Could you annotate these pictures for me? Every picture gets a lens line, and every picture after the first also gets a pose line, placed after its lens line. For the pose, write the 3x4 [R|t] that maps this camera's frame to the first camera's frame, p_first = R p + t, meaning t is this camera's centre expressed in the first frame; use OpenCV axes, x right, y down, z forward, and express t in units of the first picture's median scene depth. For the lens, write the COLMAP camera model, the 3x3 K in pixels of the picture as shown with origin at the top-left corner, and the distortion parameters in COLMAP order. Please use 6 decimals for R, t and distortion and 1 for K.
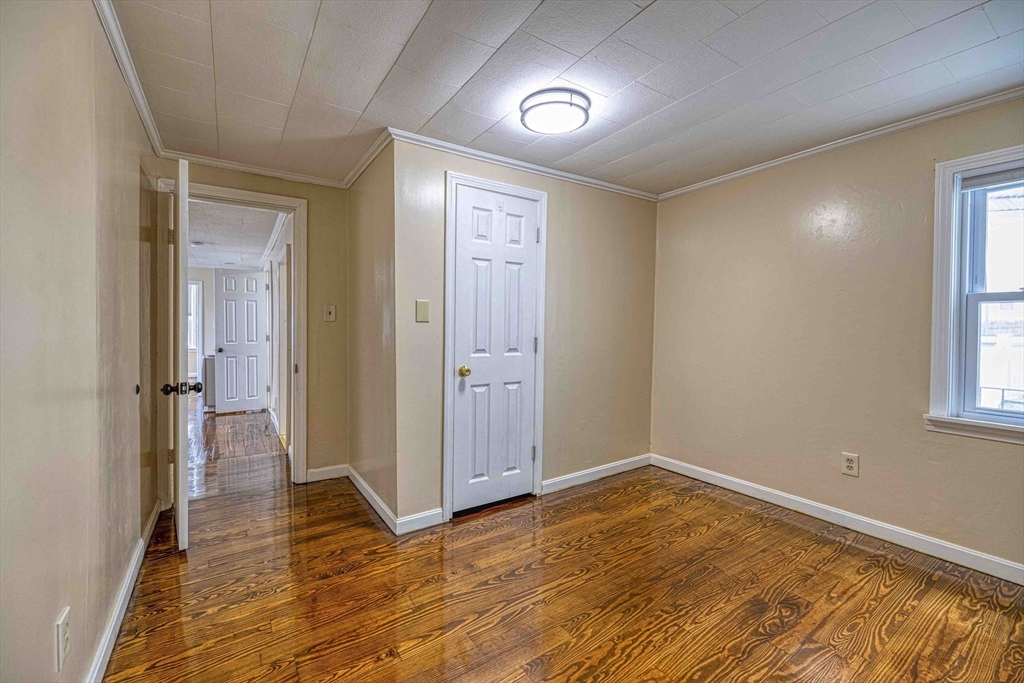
lens RADIAL K [[427.4, 0, 507.8], [0, 427.4, 335.9], [0, 0, 1]] dist [0.001181, 0.000028]
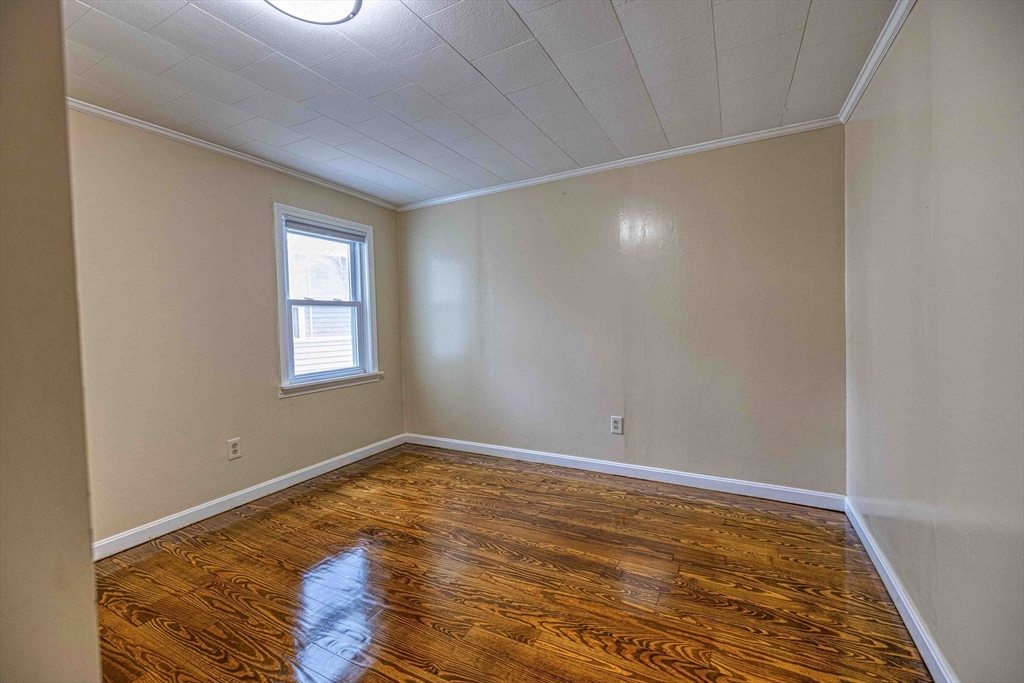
lens RADIAL K [[427.4, 0, 510.8], [0, 427.4, 339.6], [0, 0, 1]] dist [0.001181, 0.000028]
pose [[-0.484791, -0.033362, 0.873993, -0.603543], [0.036559, 0.997626, 0.058361, -0.019708], [-0.873865, 0.060245, -0.482421, 1.100644]]
